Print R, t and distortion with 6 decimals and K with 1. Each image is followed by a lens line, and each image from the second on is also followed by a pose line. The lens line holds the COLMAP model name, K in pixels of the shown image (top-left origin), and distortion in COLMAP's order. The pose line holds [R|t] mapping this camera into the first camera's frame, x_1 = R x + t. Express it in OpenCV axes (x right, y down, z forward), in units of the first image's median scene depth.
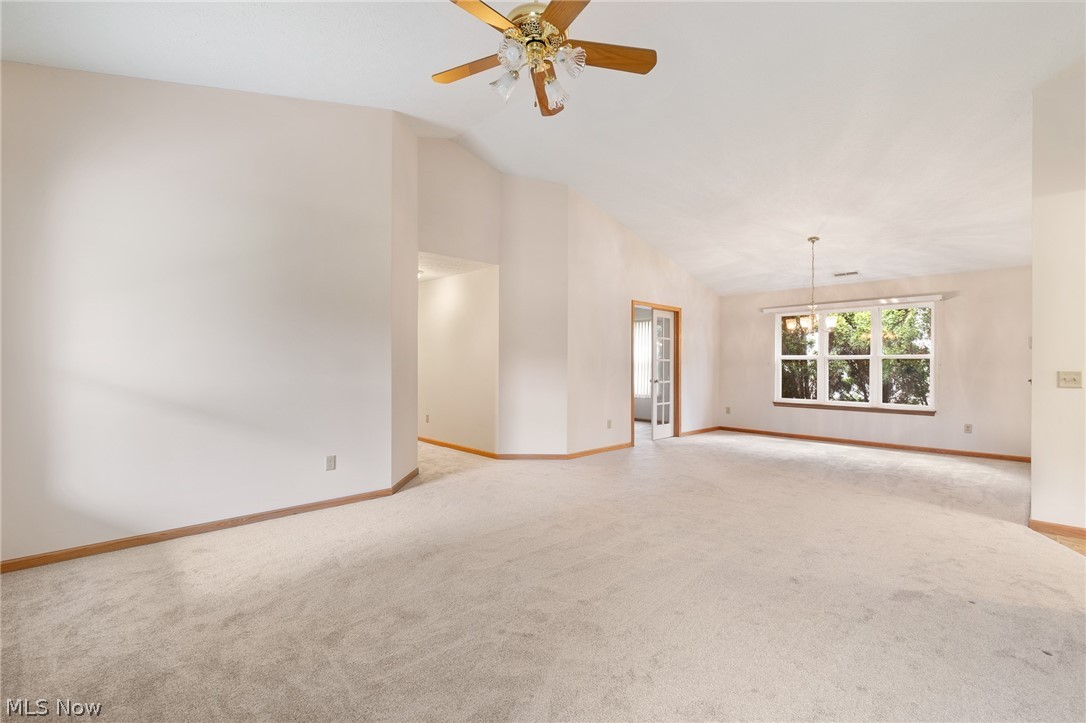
lens RADIAL K [[483.0, 0, 544.4], [0, 483.0, 362.3], [0, 0, 1]] dist [0.002562, -0.001455]
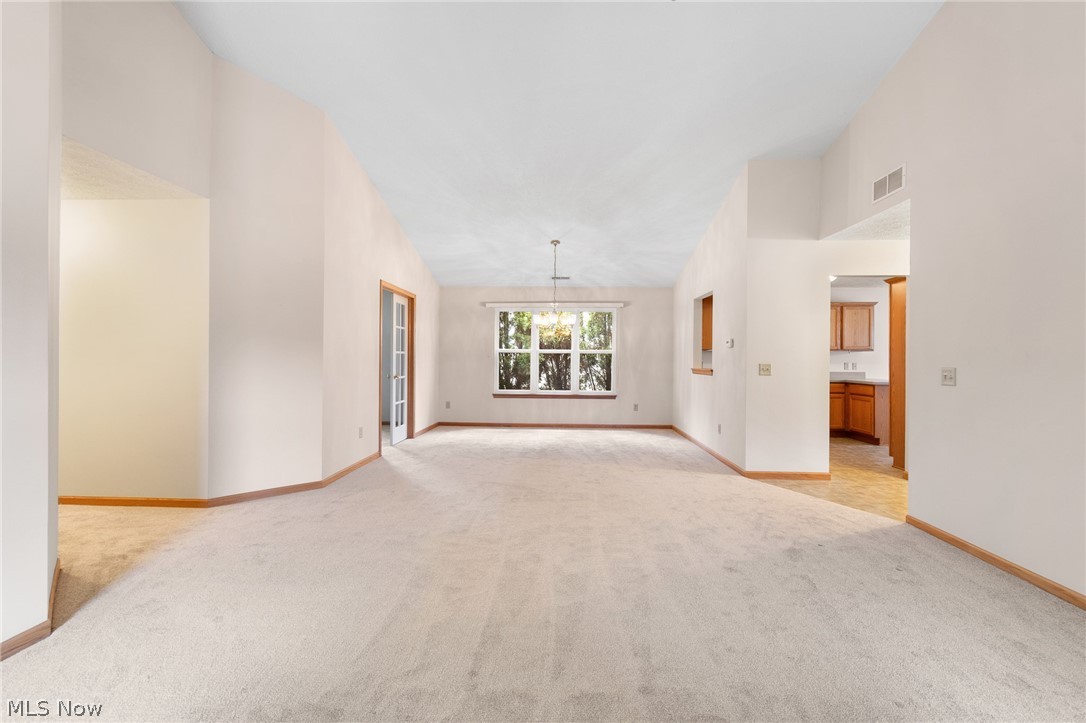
lens RADIAL K [[483.0, 0, 546.6], [0, 483.0, 358.5], [0, 0, 1]] dist [0.002562, -0.001455]
pose [[0.720648, 0.001327, 0.693299, -0.191693], [-0.006993, 0.999961, 0.005356, 0.000026], [-0.693265, -0.008708, 0.720630, 0.214153]]
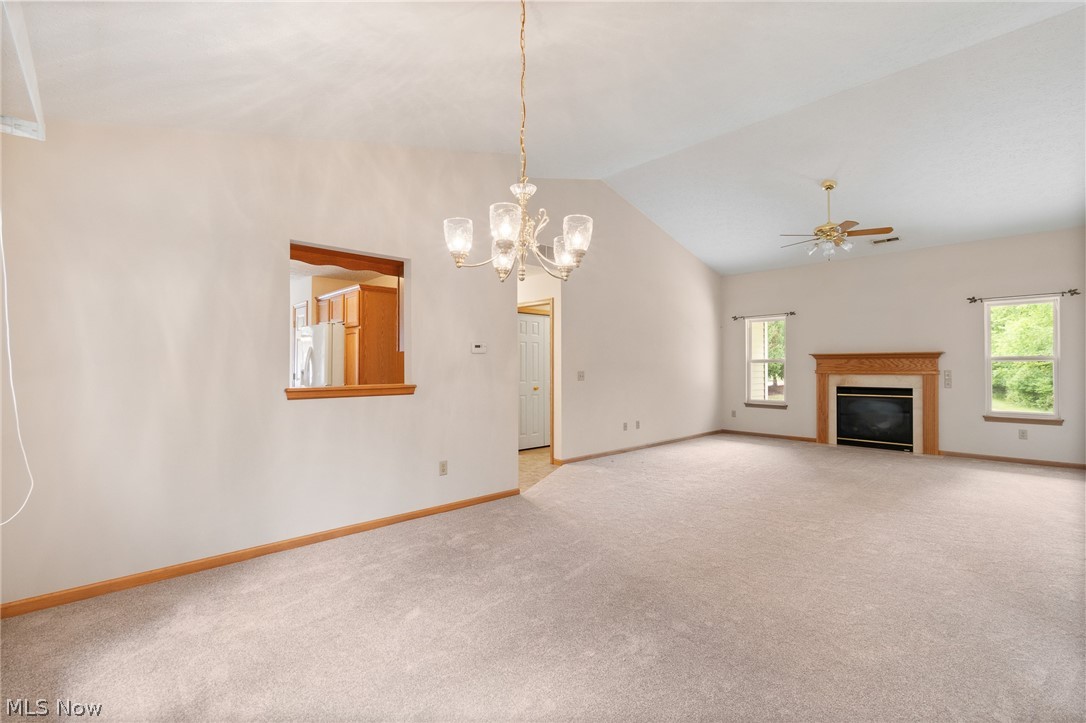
lens RADIAL K [[483.0, 0, 547.2], [0, 483.0, 361.4], [0, 0, 1]] dist [0.002562, -0.001455]
pose [[-0.999987, -0.004322, 0.002740, 0.495430], [-0.004364, 0.999872, -0.015363, 0.004102], [-0.002673, -0.015375, -0.999878, 1.217741]]
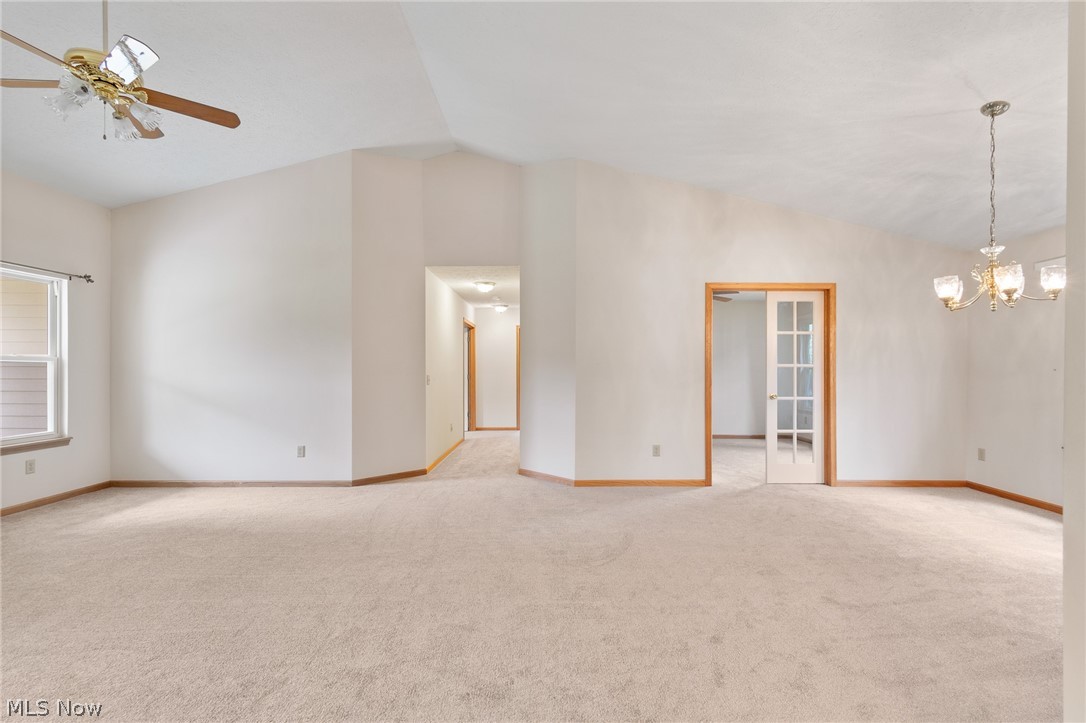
lens RADIAL K [[483.0, 0, 544.7], [0, 483.0, 369.0], [0, 0, 1]] dist [0.002562, -0.001455]
pose [[0.714593, -0.004777, -0.699524, 0.529857], [0.004846, 0.999986, -0.001879, -0.000265], [0.699523, -0.002047, 0.714607, 0.328167]]
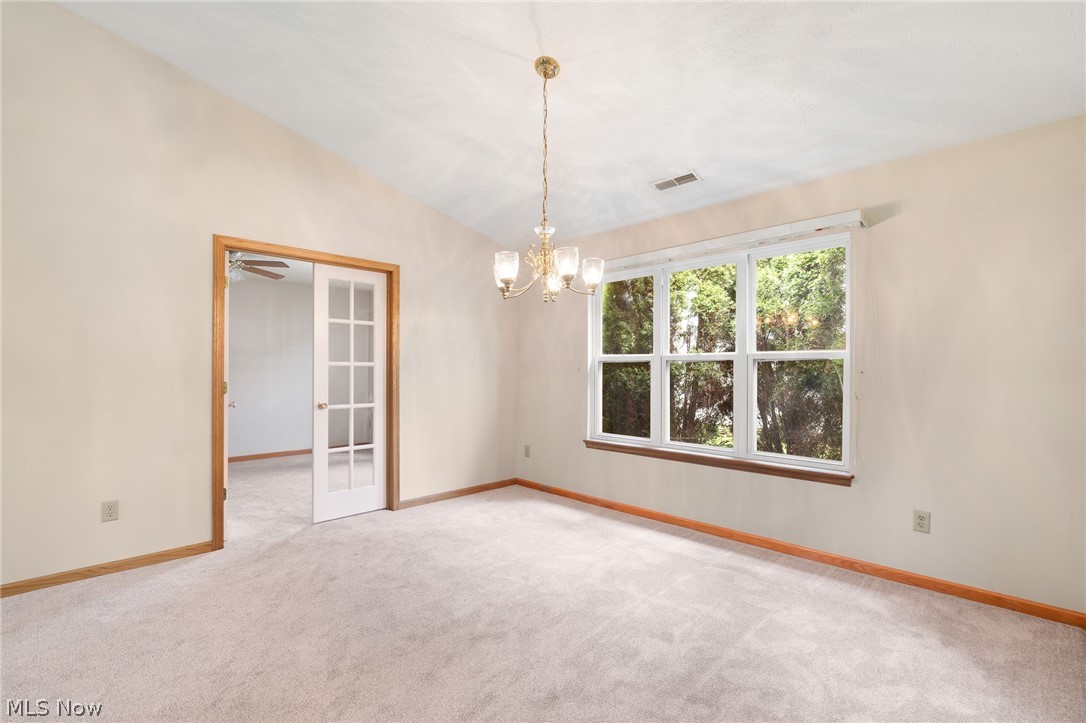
lens RADIAL K [[483.0, 0, 548.0], [0, 483.0, 369.0], [0, 0, 1]] dist [0.002562, -0.001455]
pose [[0.999807, -0.002495, 0.019496, 0.508546], [0.002435, 0.999992, 0.003117, -0.000212], [-0.019503, -0.003069, 0.999805, 0.548042]]
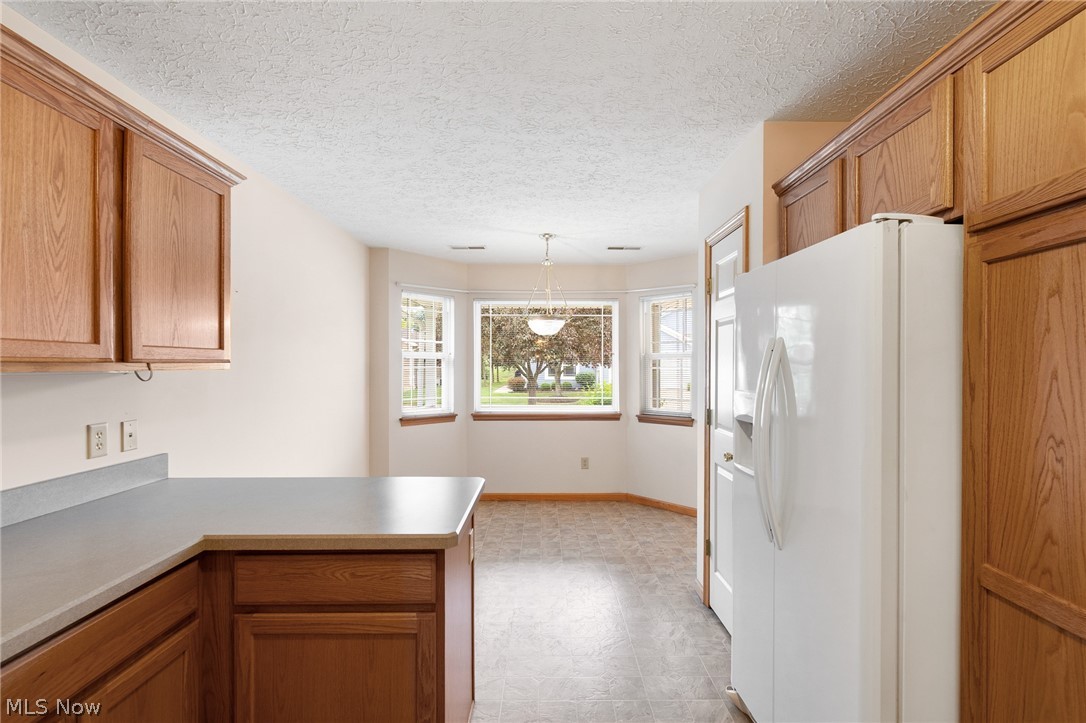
lens RADIAL K [[483.0, 0, 545.8], [0, 483.0, 364.4], [0, 0, 1]] dist [0.002562, -0.001455]
pose [[-0.717695, -0.000426, 0.696357, 0.850031], [-0.001054, 0.999999, -0.000475, -0.019841], [-0.696357, -0.001075, -0.717695, 0.585488]]
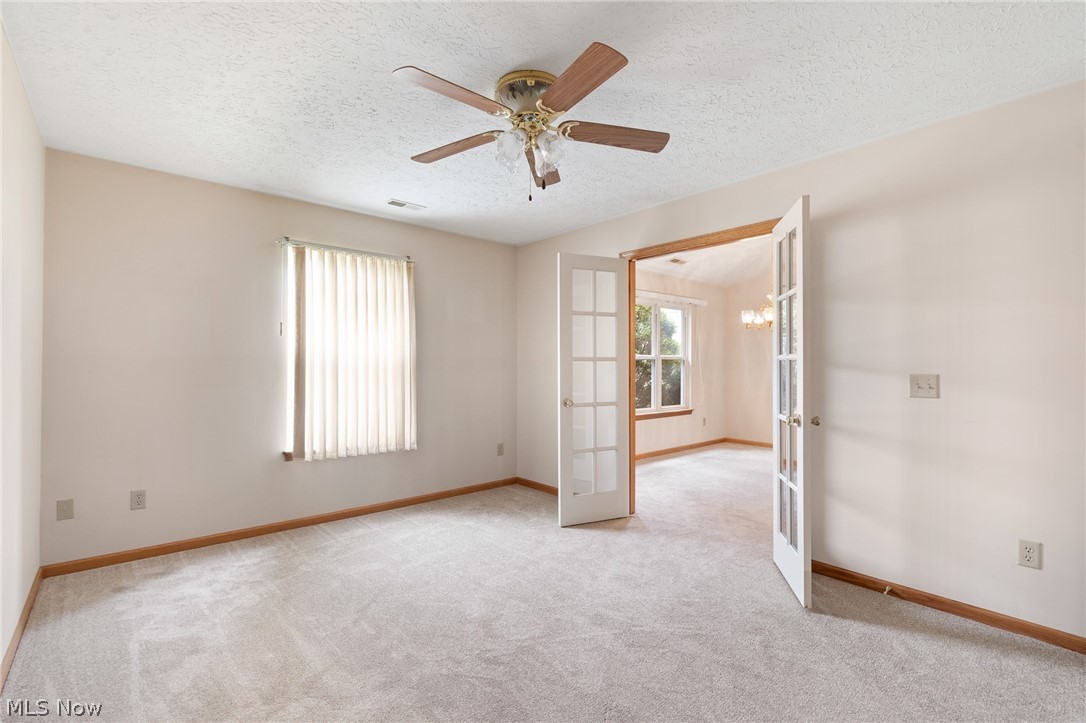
lens RADIAL K [[483.0, 0, 545.3], [0, 483.0, 370.0], [0, 0, 1]] dist [0.002562, -0.001455]
pose [[0.068056, -0.016201, 0.997550, -0.258345], [-0.005787, 0.999845, 0.016633, -0.000859], [-0.997665, -0.006905, 0.067952, 1.222520]]
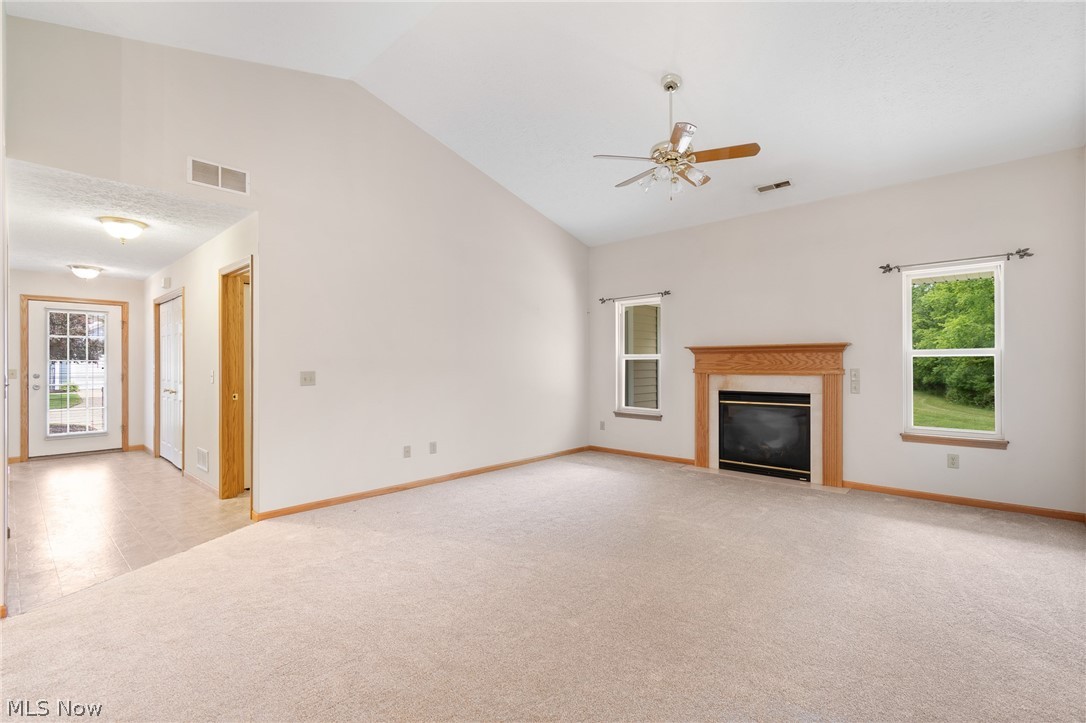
lens RADIAL K [[483.0, 0, 545.6], [0, 483.0, 362.0], [0, 0, 1]] dist [0.002562, -0.001455]
pose [[-0.998005, -0.003480, -0.063039, 0.175278], [-0.002829, 0.999942, -0.010420, 0.002244], [0.063072, -0.010221, -0.997957, 0.903330]]
